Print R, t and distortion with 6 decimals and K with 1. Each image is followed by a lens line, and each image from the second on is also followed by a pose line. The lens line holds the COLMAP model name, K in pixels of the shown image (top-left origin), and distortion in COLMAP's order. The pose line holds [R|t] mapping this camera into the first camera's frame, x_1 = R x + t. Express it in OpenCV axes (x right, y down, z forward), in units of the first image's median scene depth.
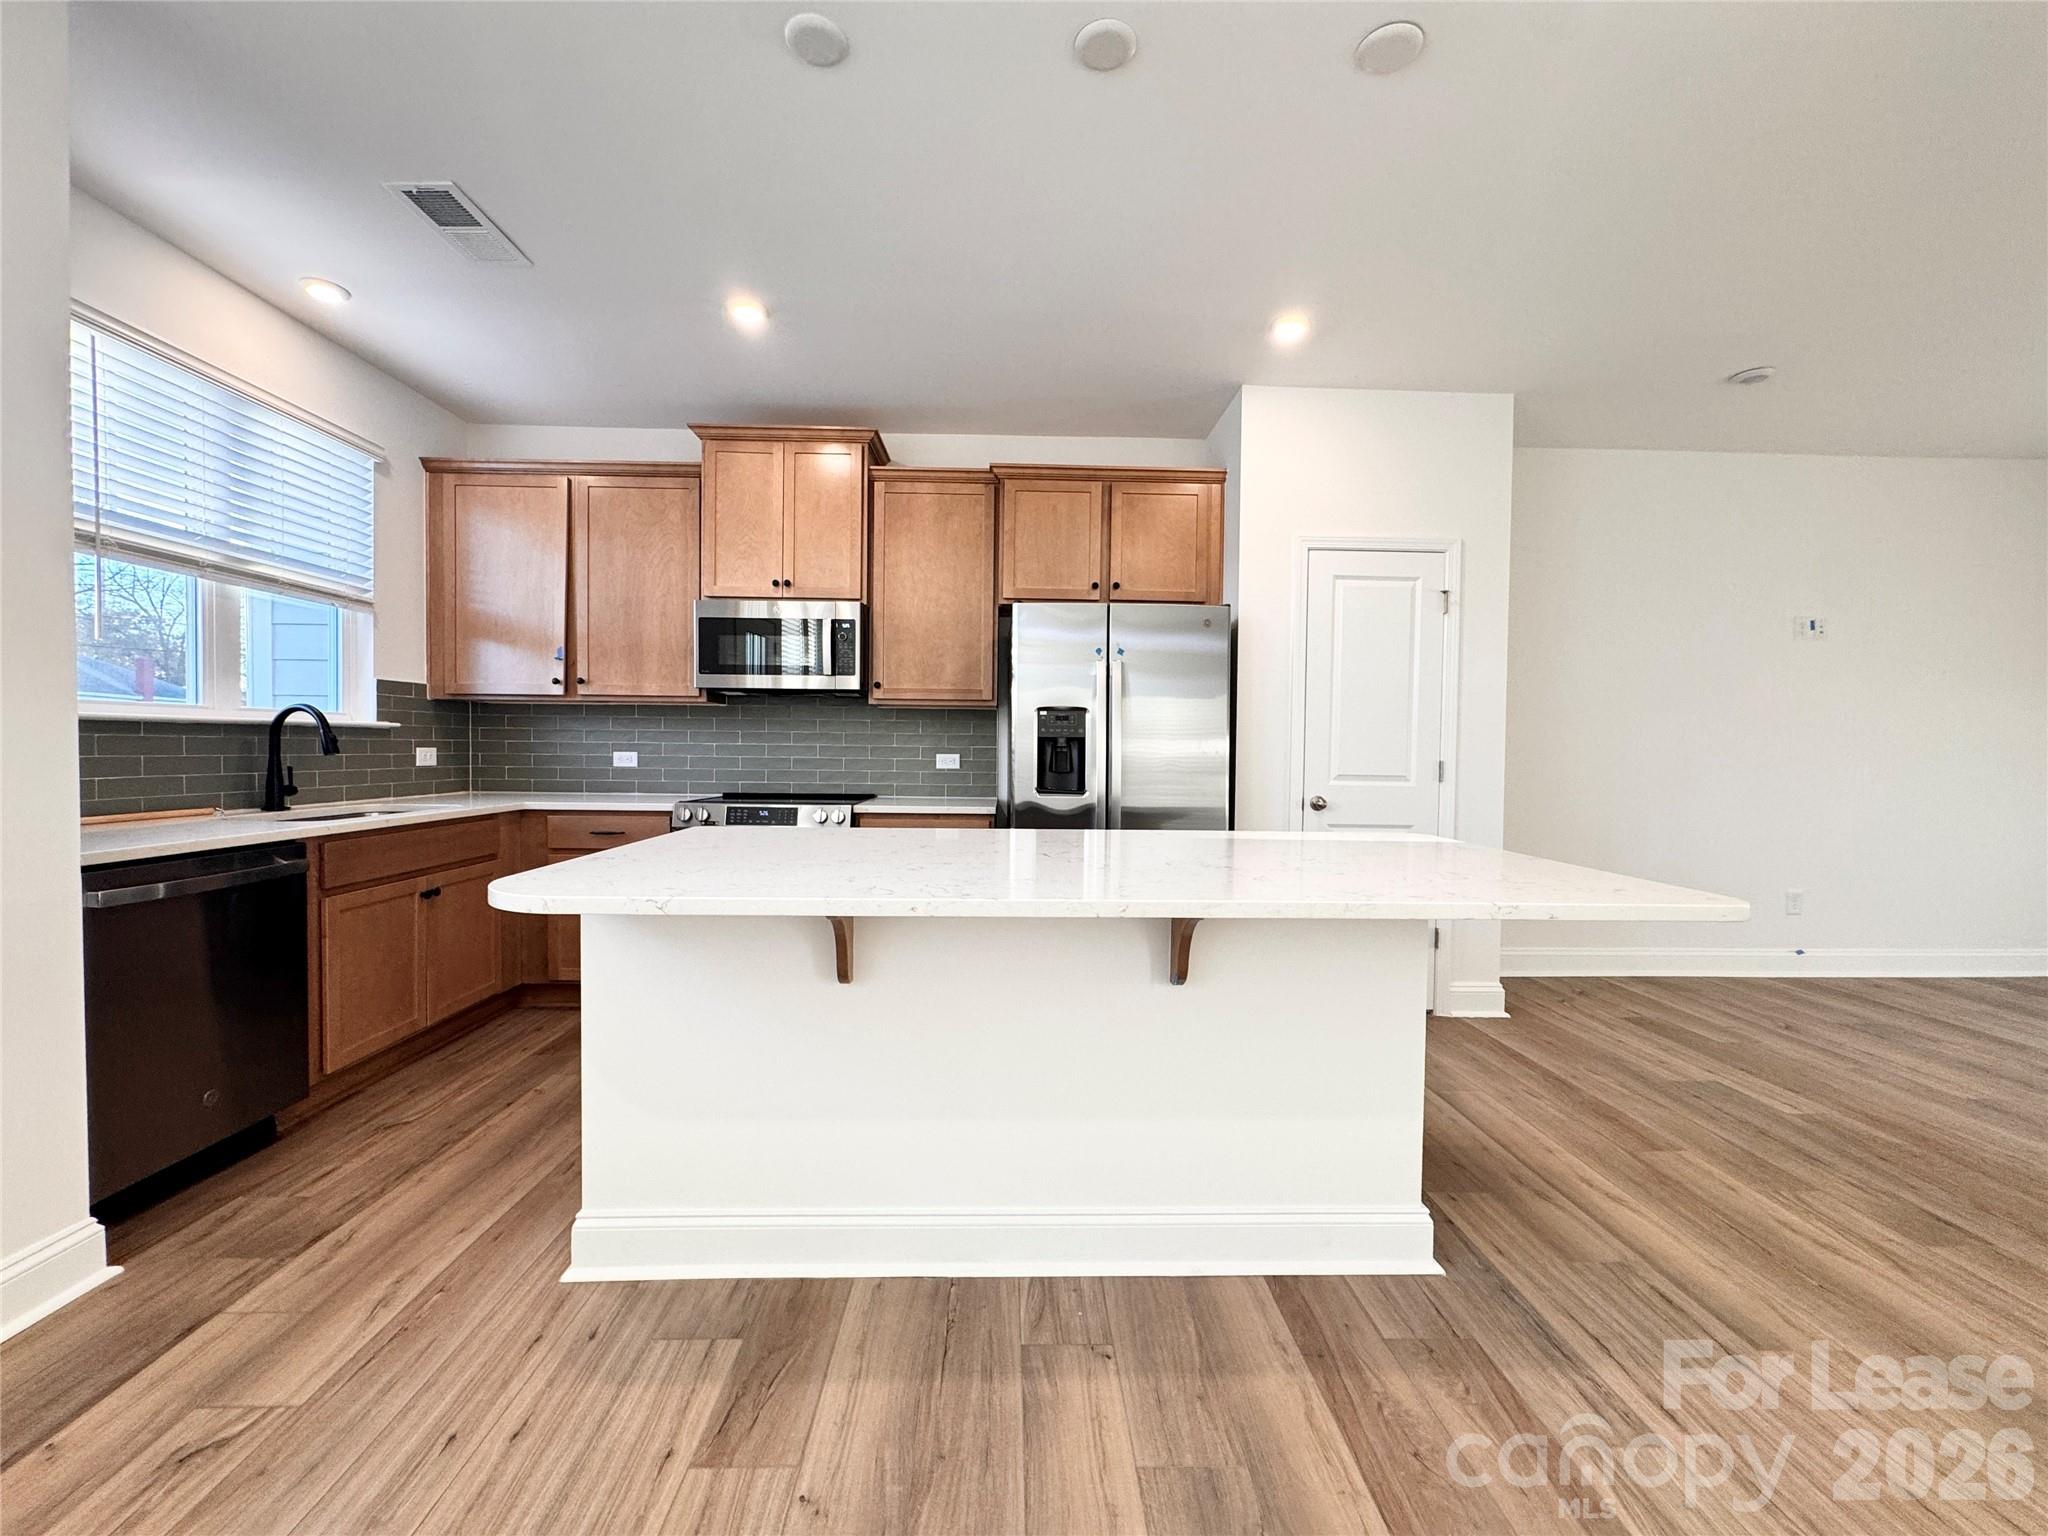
lens RADIAL K [[820.8, 0, 1022.3], [0, 820.8, 768.4], [0, 0, 1]] dist [-0.000258, -0.000014]
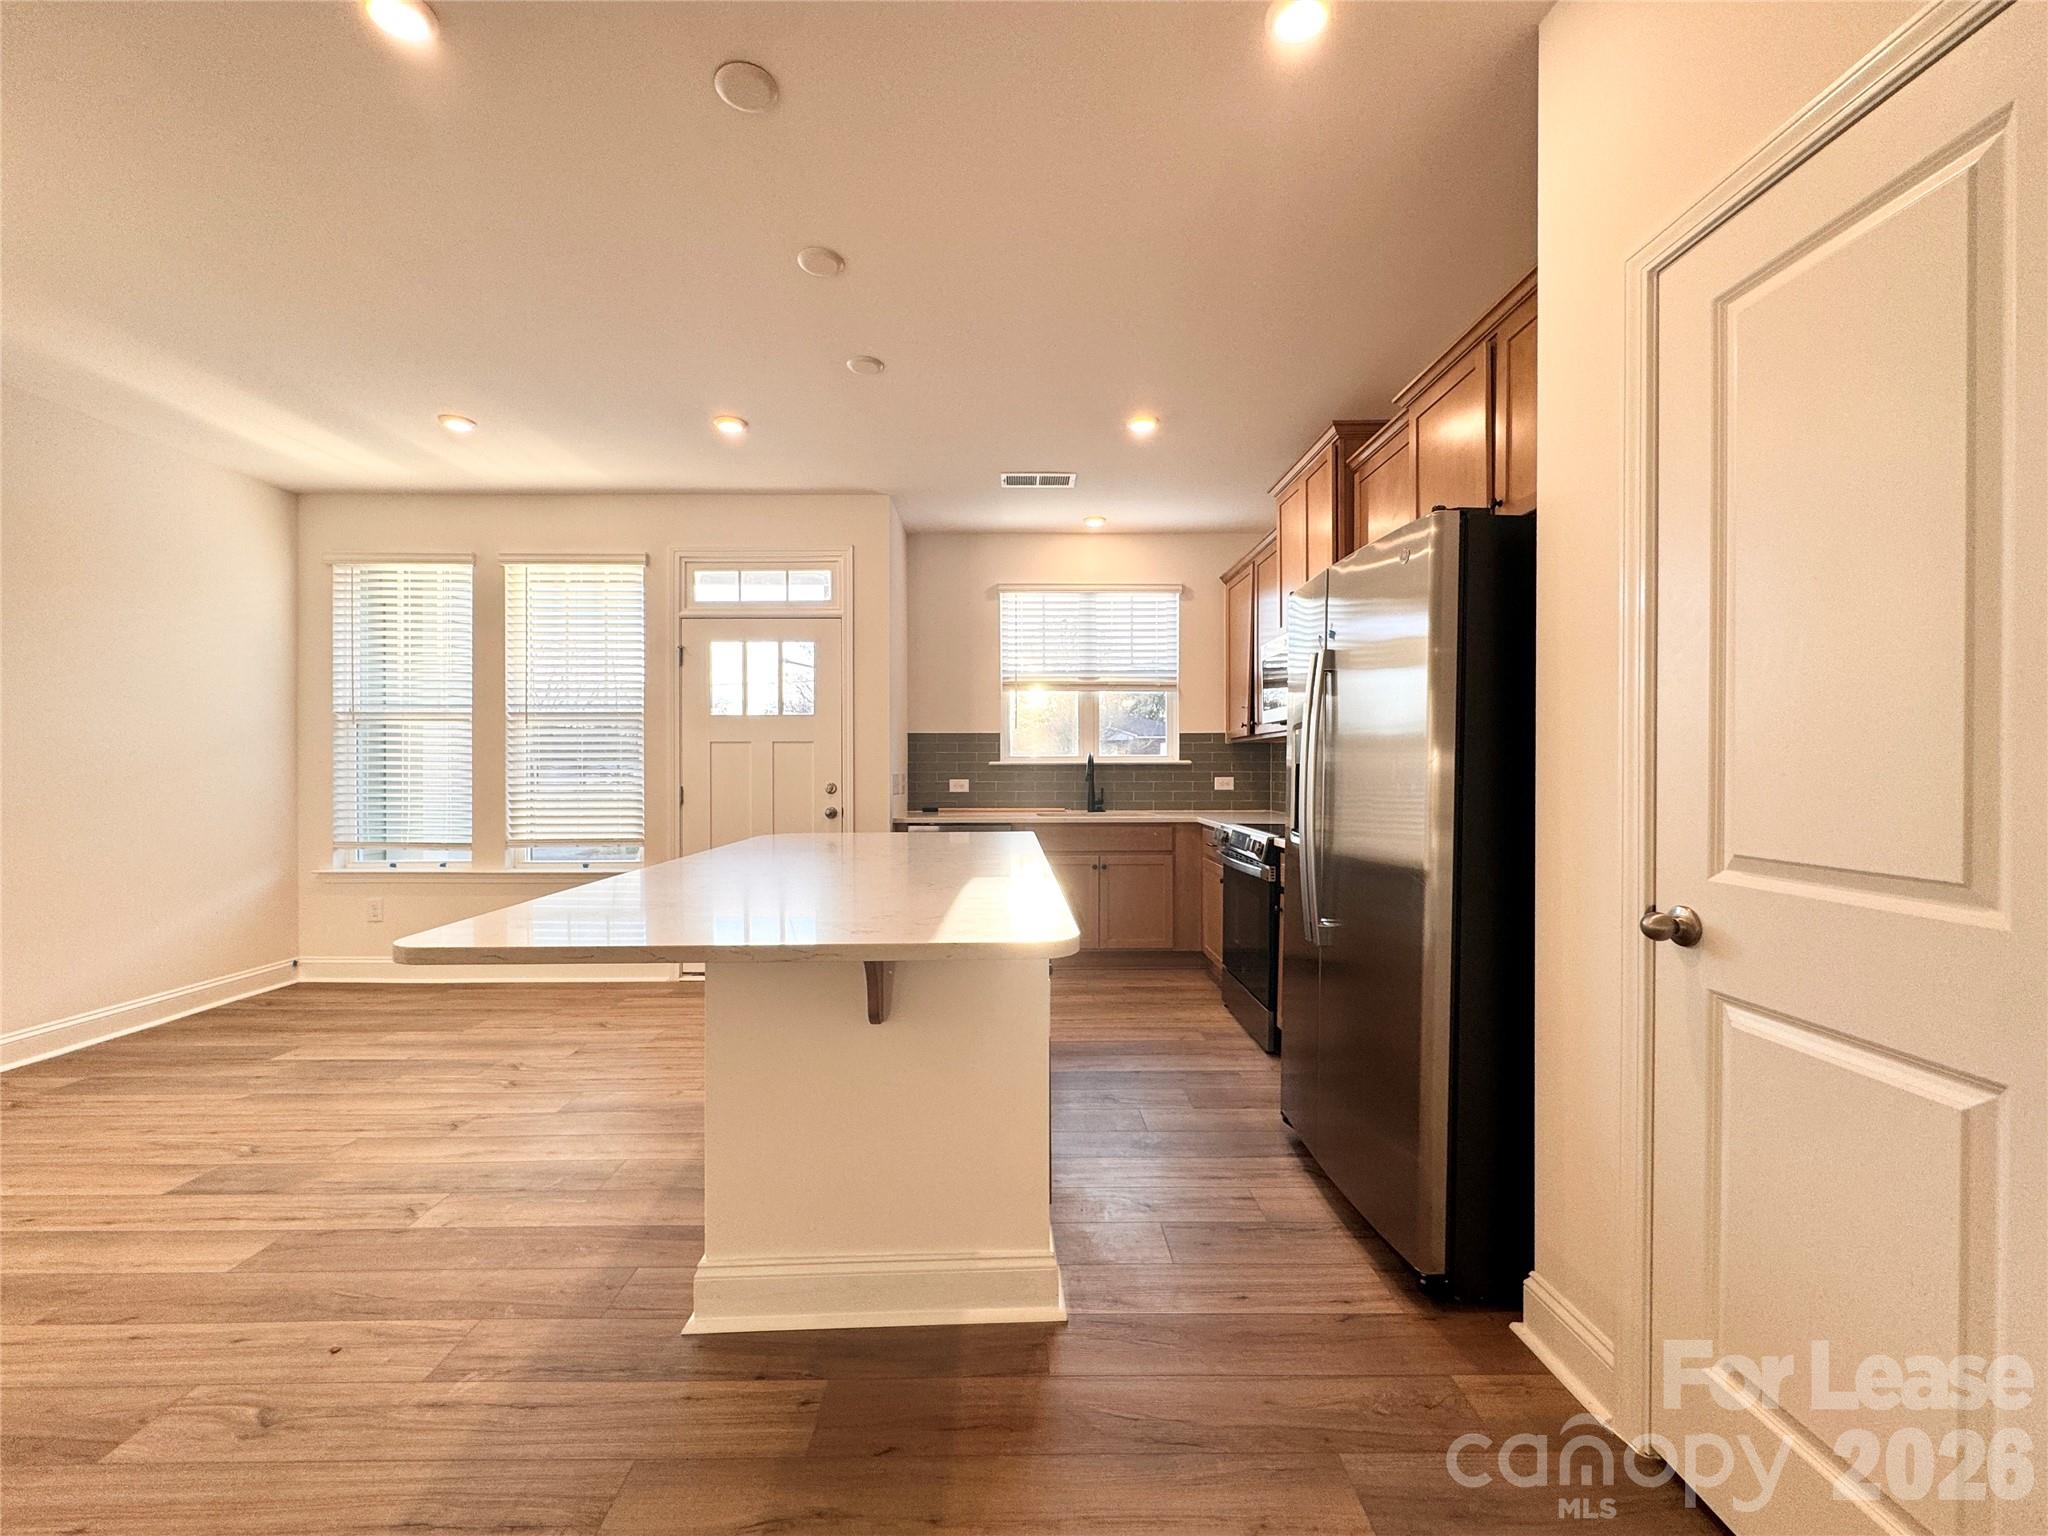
lens RADIAL K [[820.8, 0, 1022.3], [0, 820.8, 768.4], [0, 0, 1]] dist [-0.000258, -0.000014]
pose [[-0.016330, -0.010728, -0.999809, 0.789103], [-0.025107, 0.999632, -0.010316, -0.018867], [0.999551, 0.024934, -0.016593, 0.749951]]
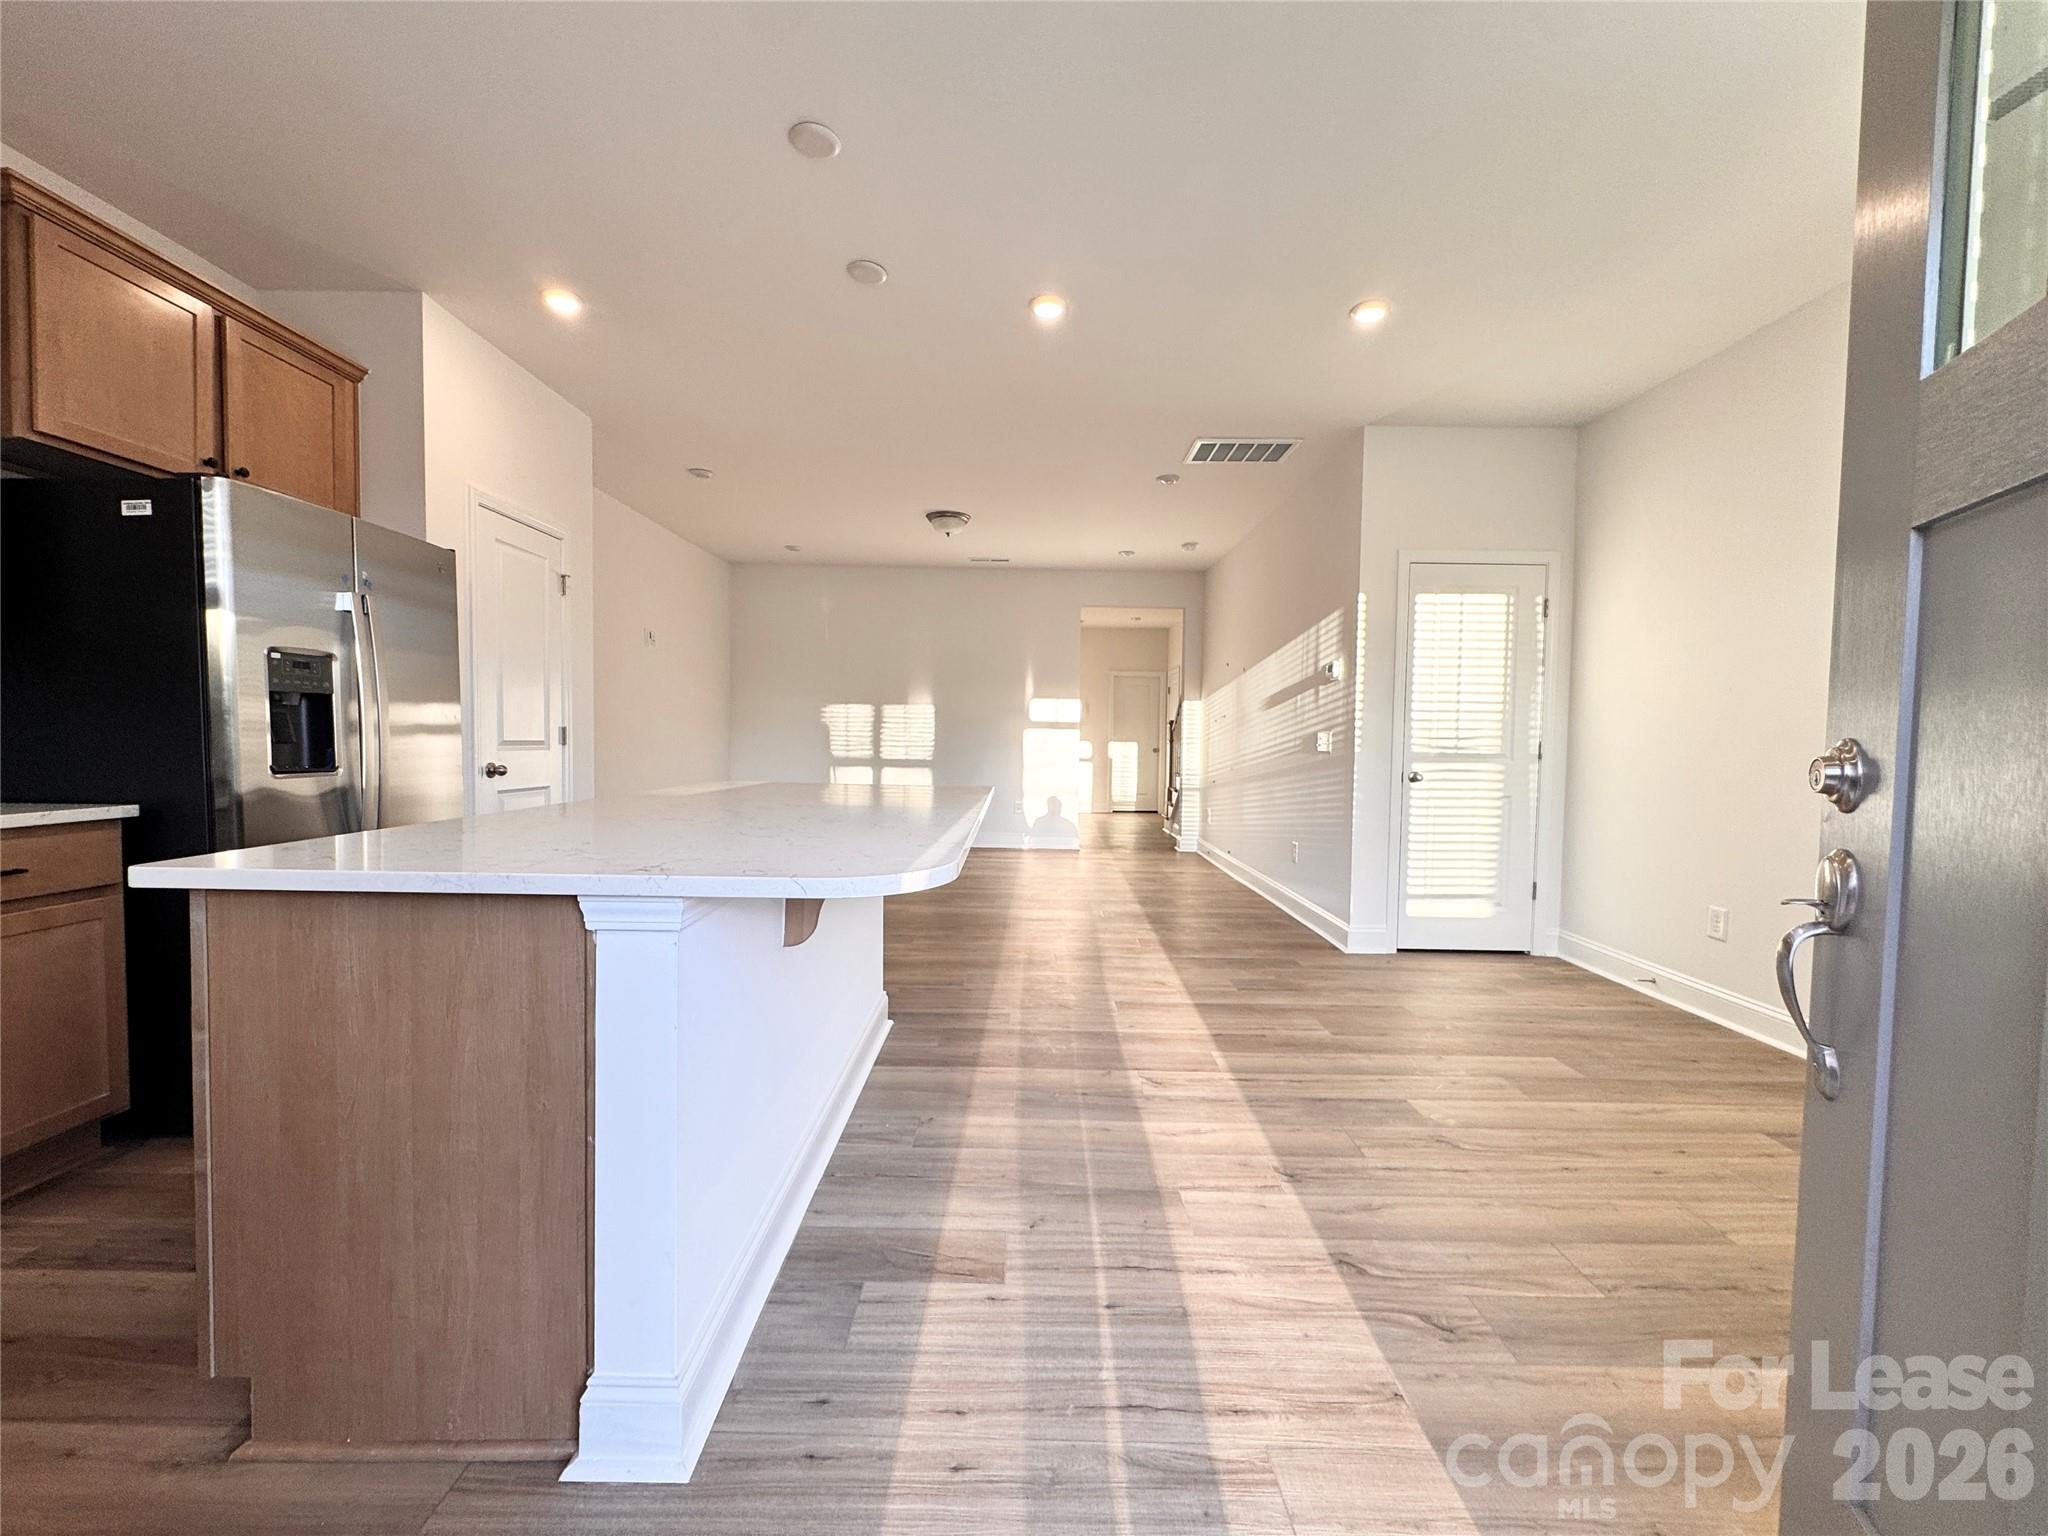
lens RADIAL K [[820.8, 0, 1022.3], [0, 820.8, 768.4], [0, 0, 1]] dist [-0.000258, -0.000014]
pose [[0.032305, -0.051411, 0.998155, -0.632330], [0.011292, 0.998631, 0.051070, -0.002020], [-0.999414, 0.009621, 0.032841, 0.359691]]
